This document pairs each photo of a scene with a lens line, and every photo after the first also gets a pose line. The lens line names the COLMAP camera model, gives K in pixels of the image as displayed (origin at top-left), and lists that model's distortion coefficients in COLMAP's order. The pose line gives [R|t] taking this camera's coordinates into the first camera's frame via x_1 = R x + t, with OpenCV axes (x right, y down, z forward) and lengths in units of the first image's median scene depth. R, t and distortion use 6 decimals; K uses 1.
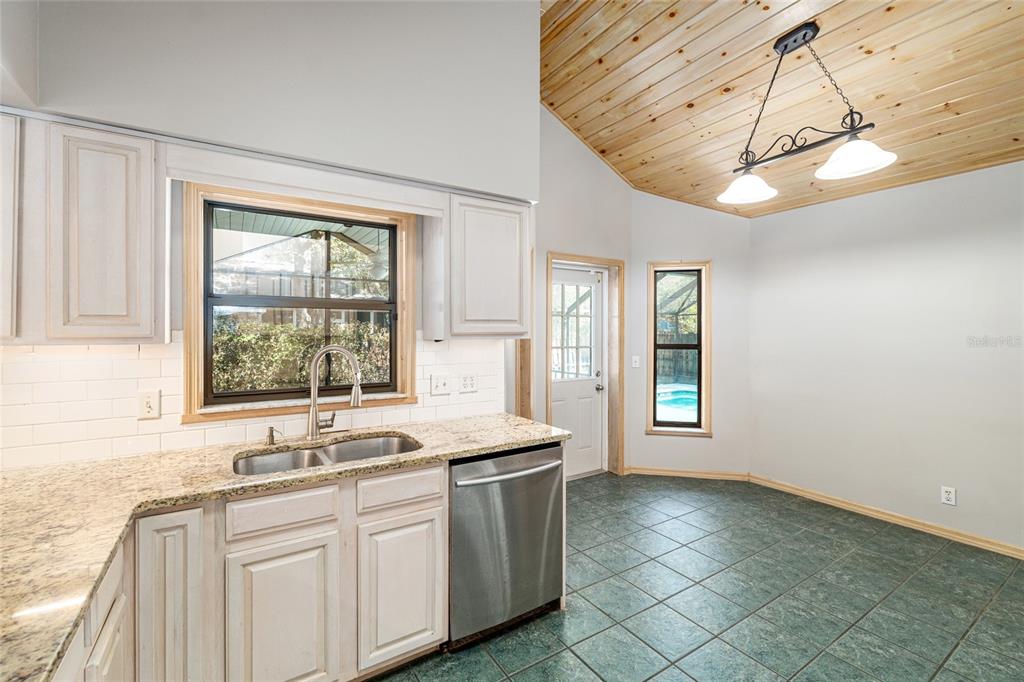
lens RADIAL K [[454.9, 0, 516.0], [0, 454.9, 334.4], [0, 0, 1]] dist [-0.006939, 0.001246]
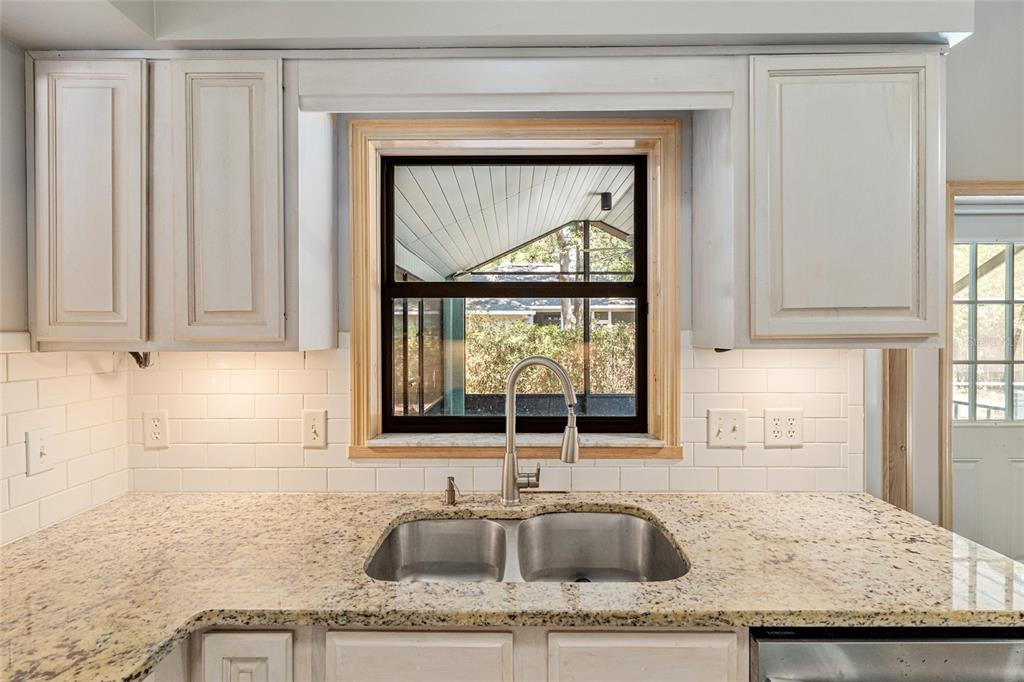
lens RADIAL K [[473.3, 0, 510.7], [0, 473.3, 334.1], [0, 0, 1]] dist [-0.002072, -0.001326]
pose [[0.834308, -0.001657, -0.551296, -0.080033], [-0.000580, 0.999992, -0.003882, -0.002198], [0.551298, 0.003558, 0.834301, 0.444193]]
